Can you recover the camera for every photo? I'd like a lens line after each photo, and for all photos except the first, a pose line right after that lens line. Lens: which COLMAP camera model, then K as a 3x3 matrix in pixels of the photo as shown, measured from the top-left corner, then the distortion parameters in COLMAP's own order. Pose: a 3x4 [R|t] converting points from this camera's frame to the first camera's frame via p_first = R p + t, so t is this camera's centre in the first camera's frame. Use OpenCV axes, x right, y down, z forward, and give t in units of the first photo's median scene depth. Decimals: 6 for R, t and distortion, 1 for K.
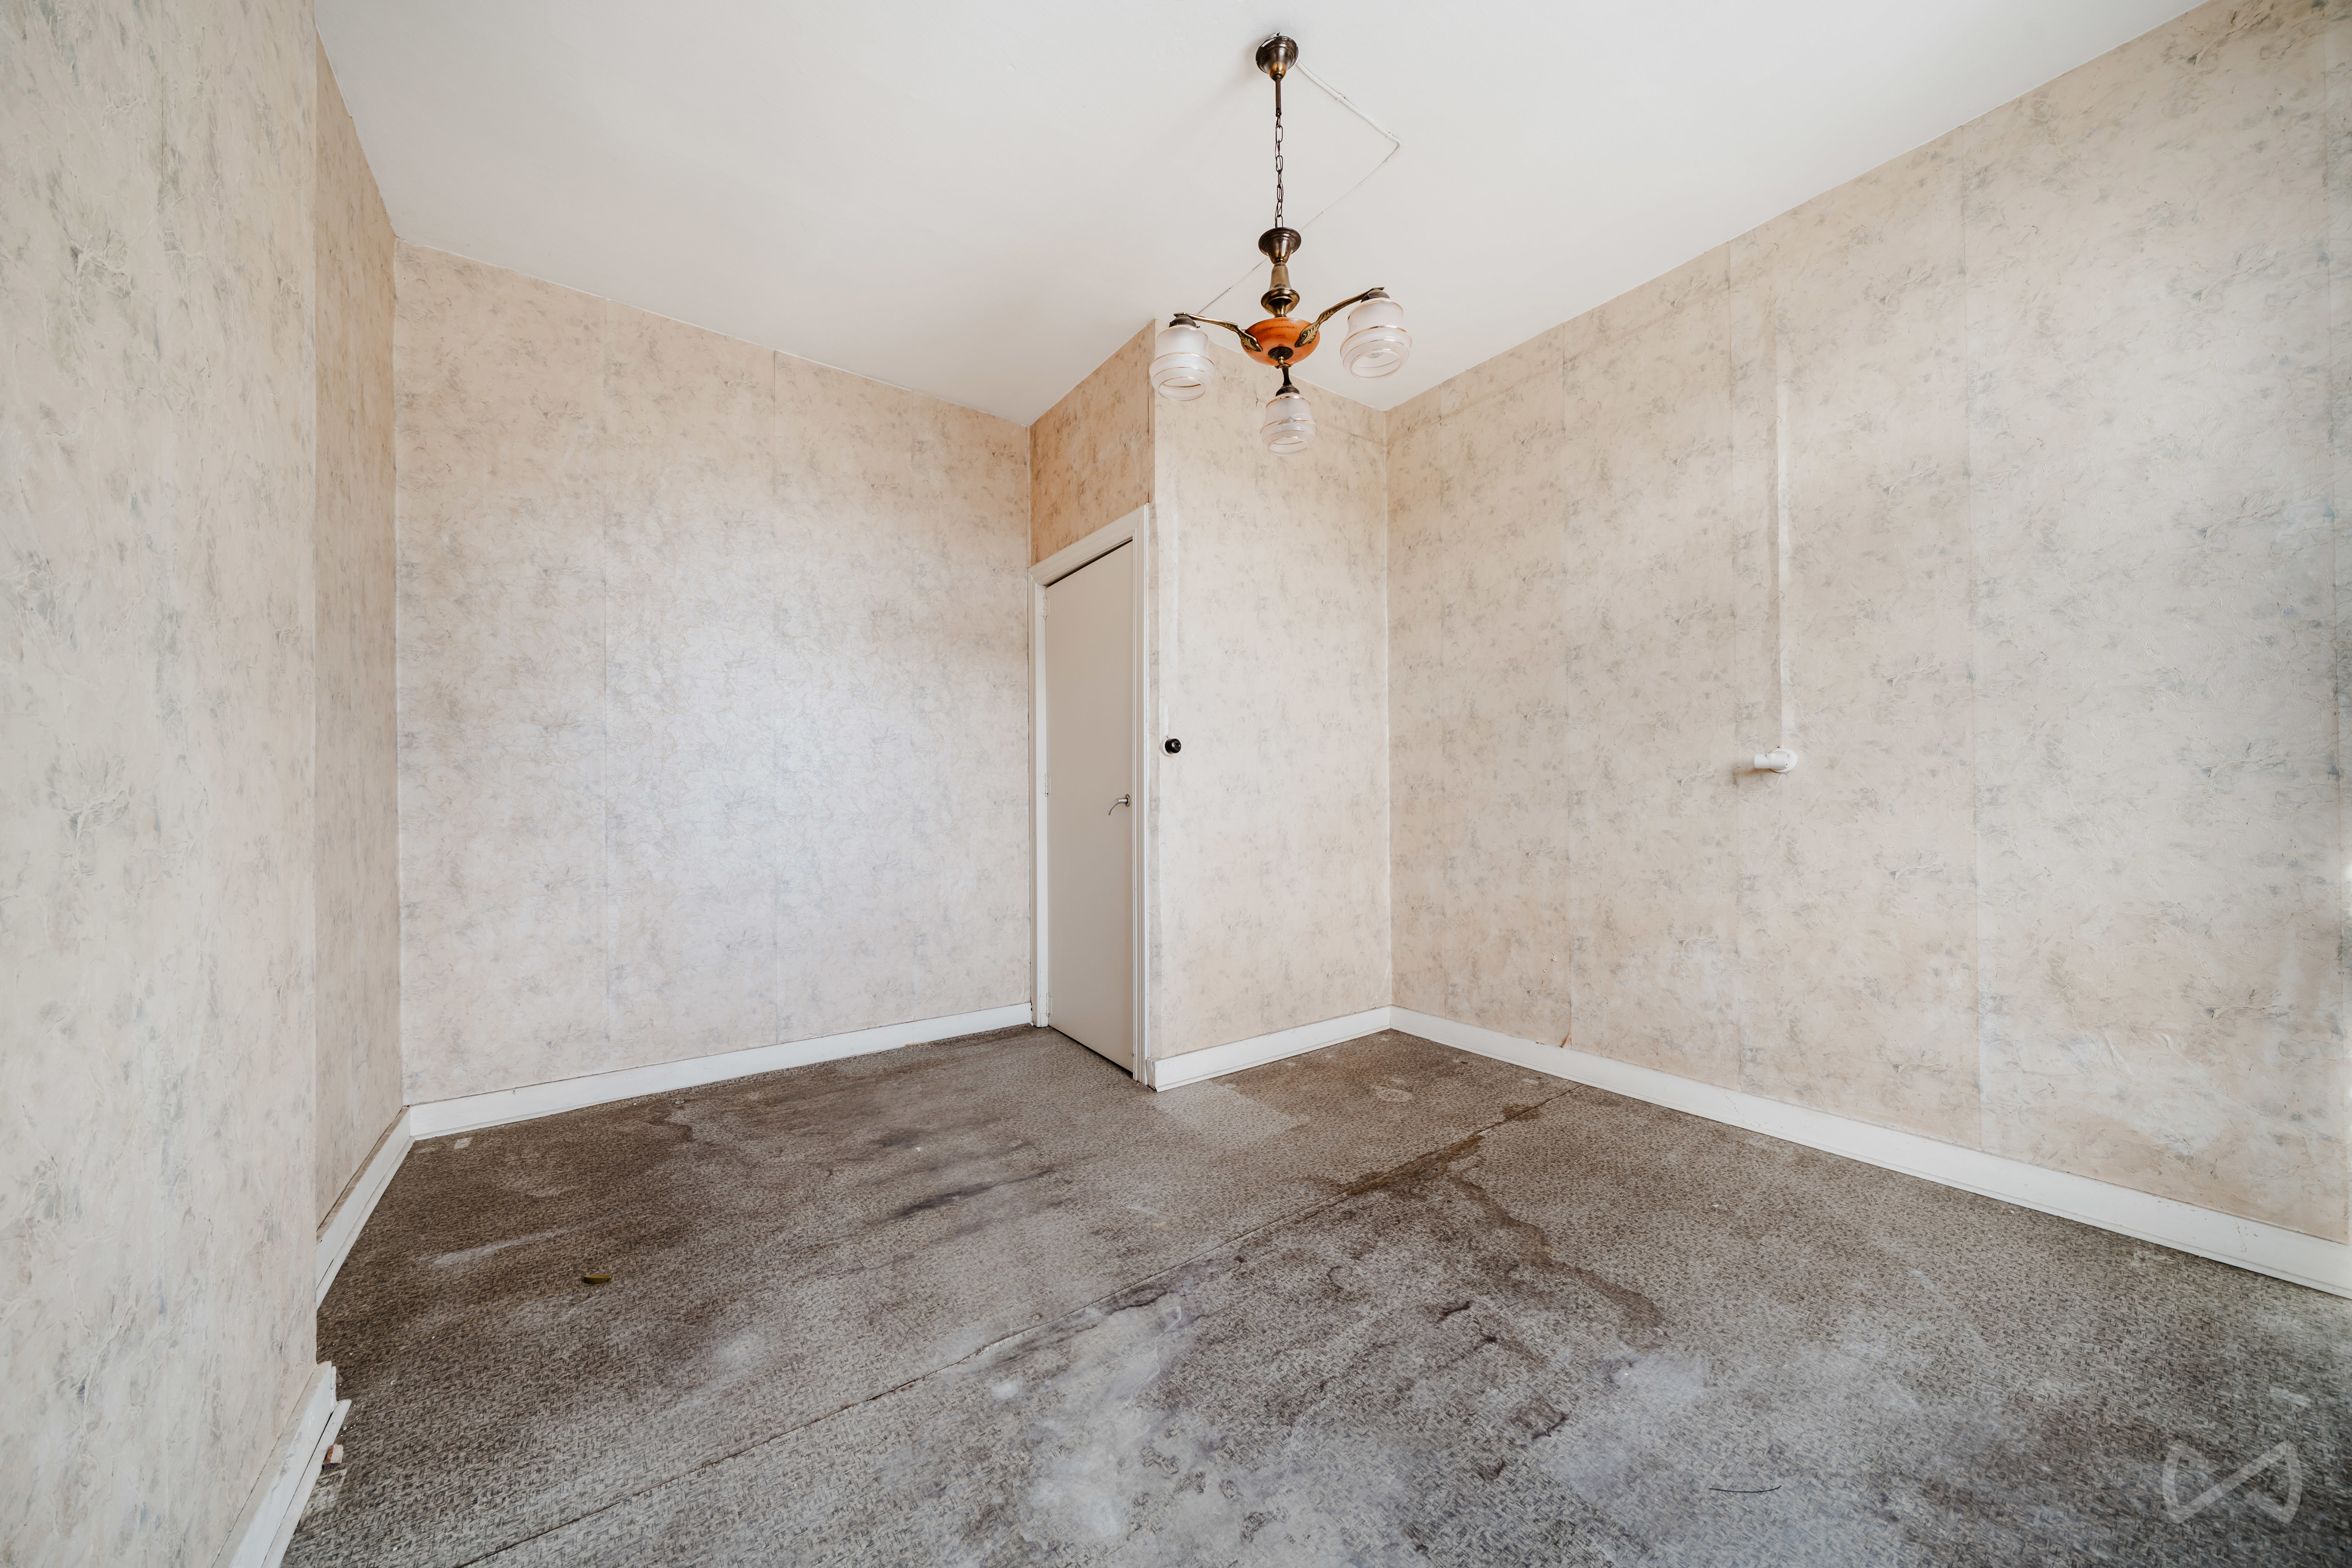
lens RADIAL K [[799.7, 0, 1173.2], [0, 799.7, 791.4], [0, 0, 1]] dist [-0.010500, -0.000248]
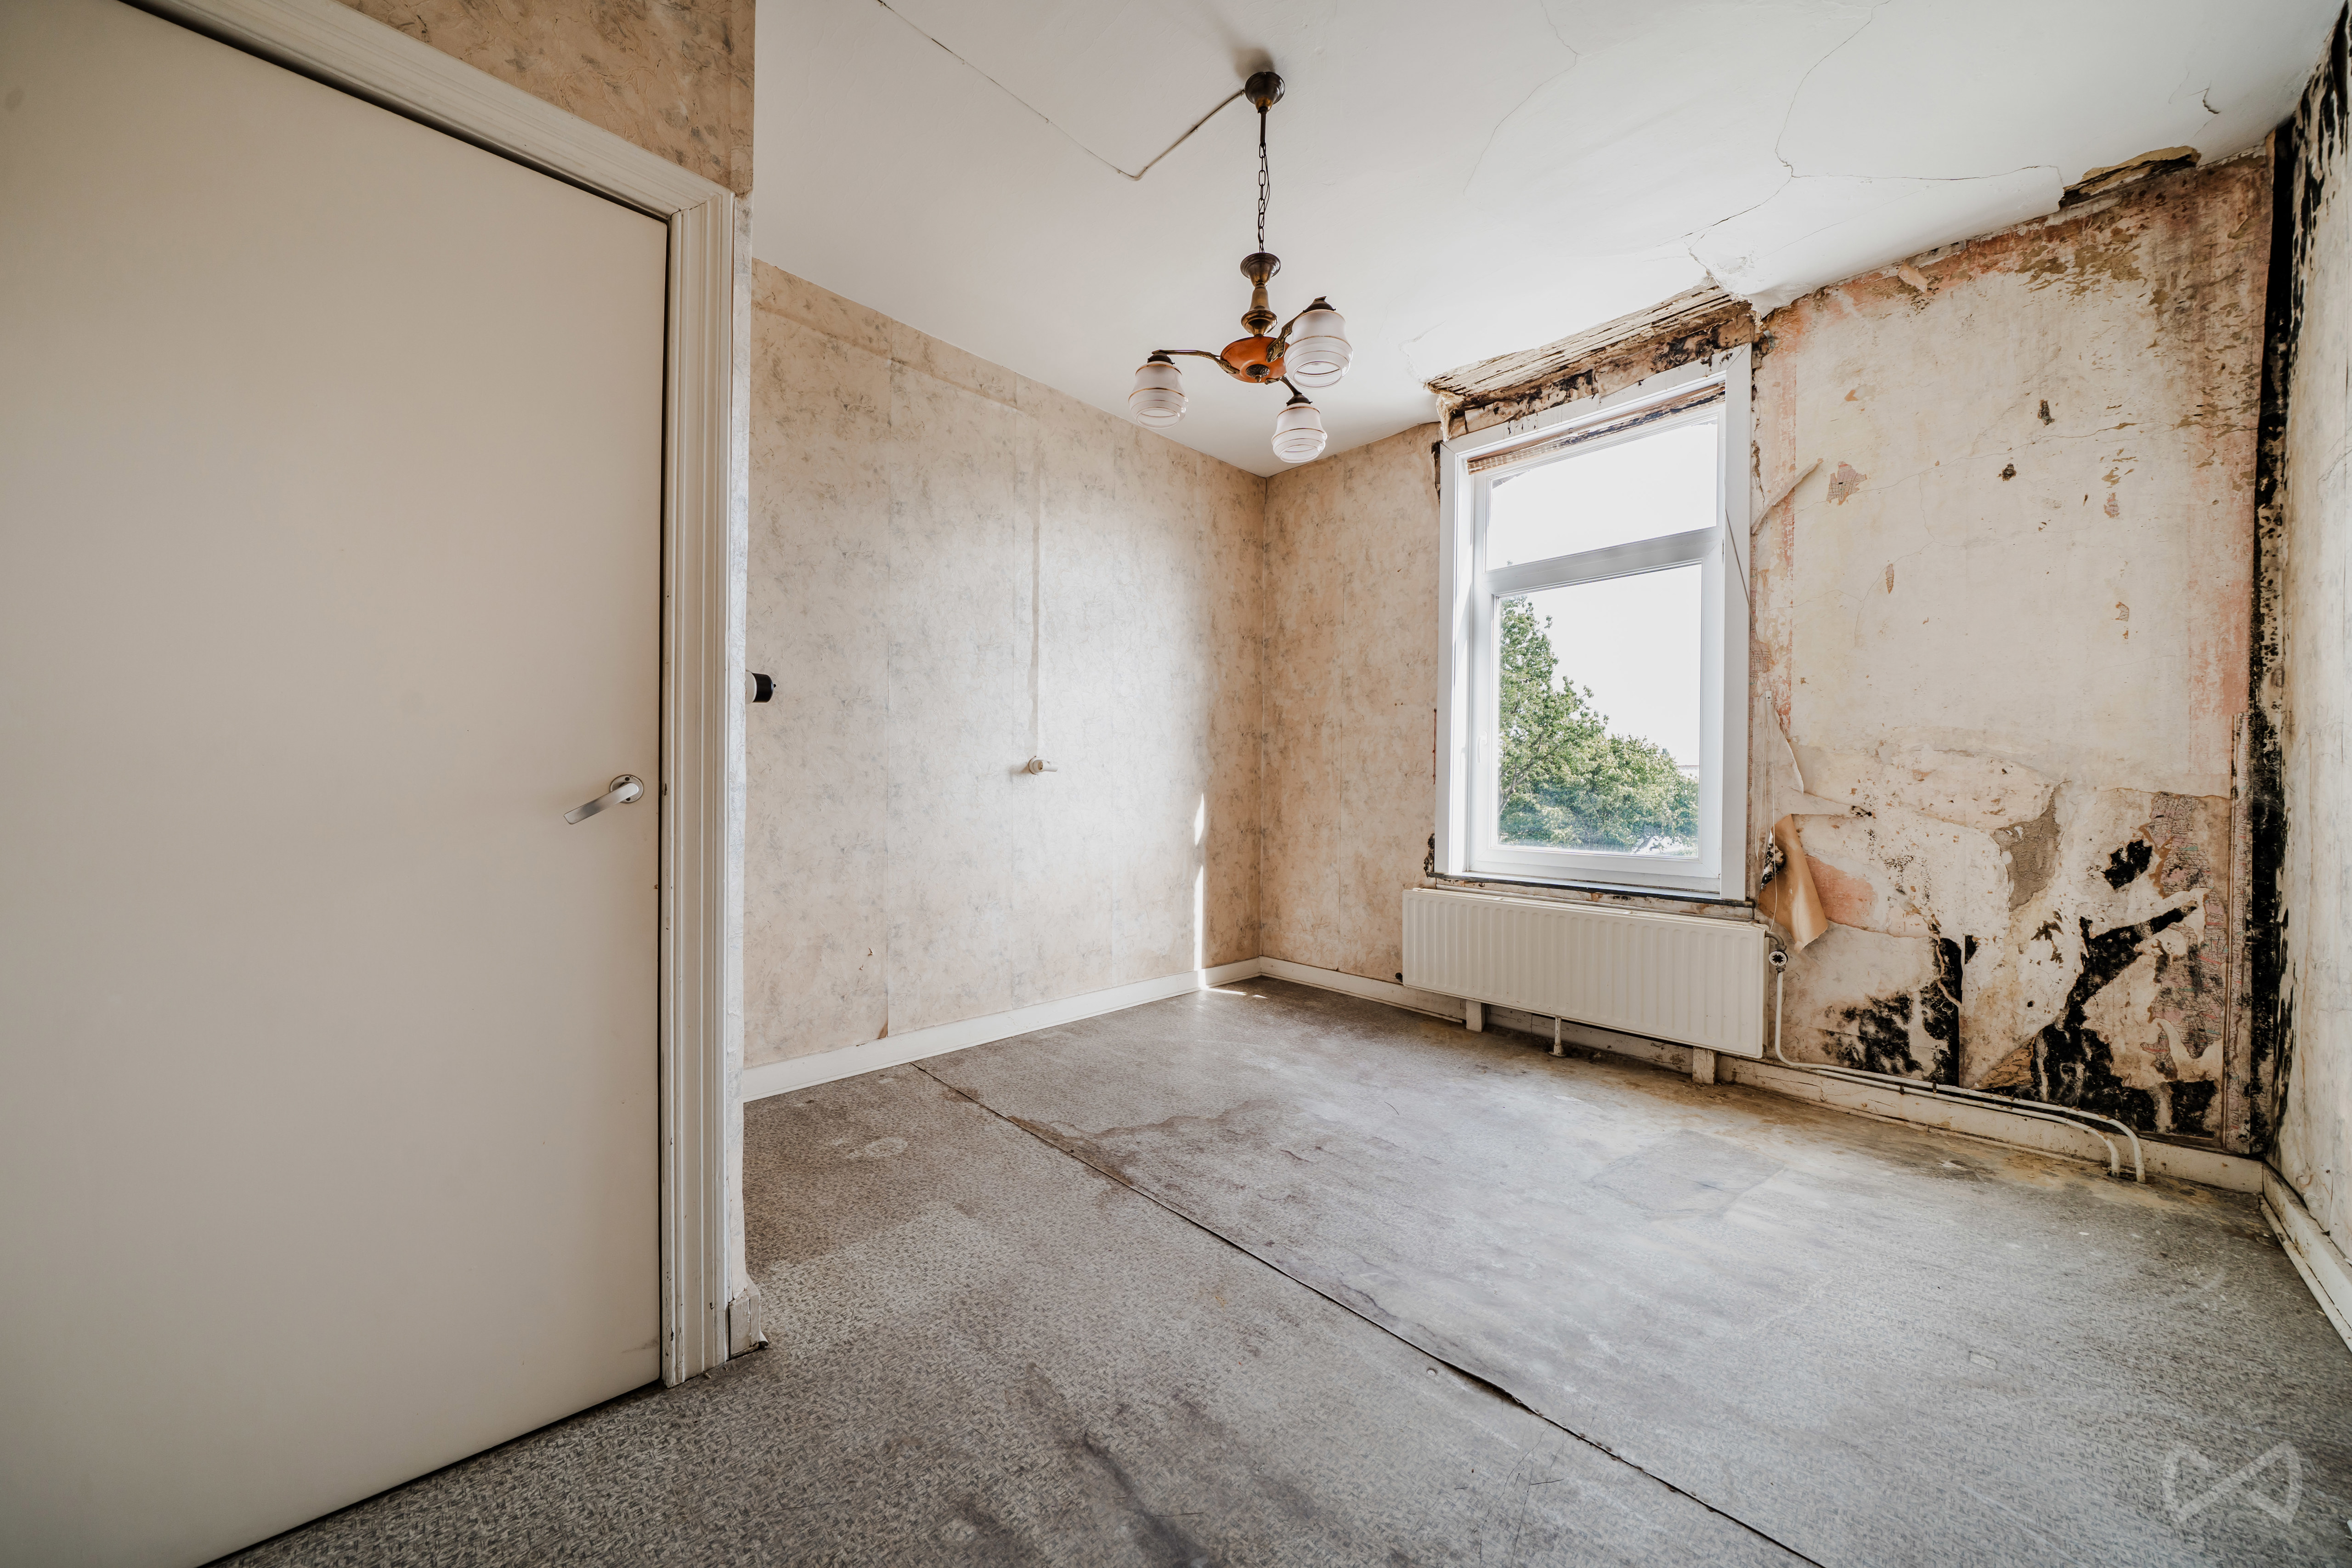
lens RADIAL K [[799.7, 0, 1173.2], [0, 799.7, 791.4], [0, 0, 1]] dist [-0.010500, -0.000248]
pose [[-0.158577, 0.004600, 0.987336, -0.669749], [-0.017852, 0.999812, -0.007525, 0.013321], [-0.987185, -0.018820, -0.158465, 0.955611]]
